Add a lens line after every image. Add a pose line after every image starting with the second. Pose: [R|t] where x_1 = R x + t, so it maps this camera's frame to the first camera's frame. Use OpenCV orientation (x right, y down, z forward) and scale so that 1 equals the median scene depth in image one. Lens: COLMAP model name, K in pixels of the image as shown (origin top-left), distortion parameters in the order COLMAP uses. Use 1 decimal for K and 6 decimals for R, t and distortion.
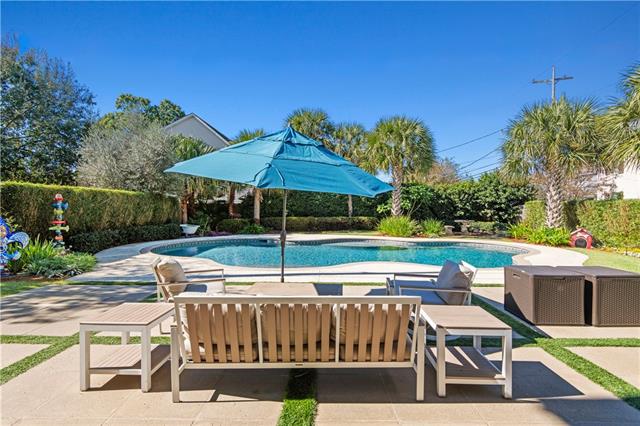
lens RADIAL K [[310.8, 0, 321.7], [0, 310.8, 209.2], [0, 0, 1]] dist [-0.002017, -0.000468]
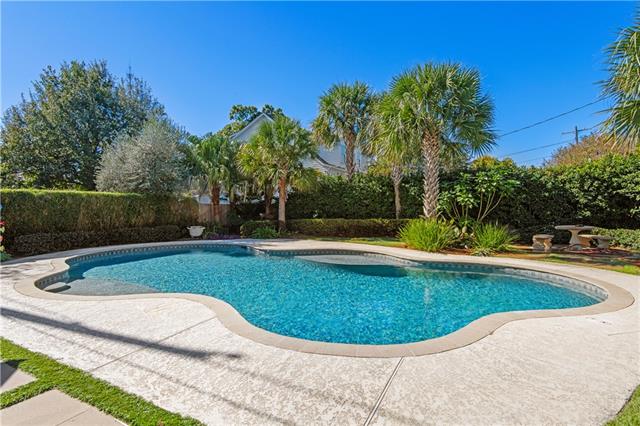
lens RADIAL K [[320.9, 0, 321.3], [0, 320.9, 212.1], [0, 0, 1]] dist [0.003627, 0.000377]
pose [[0.891642, -0.004487, -0.452718, 0.294254], [0.007783, 0.999955, 0.005419, 0.002887], [0.452674, -0.008355, 0.891637, 0.253288]]
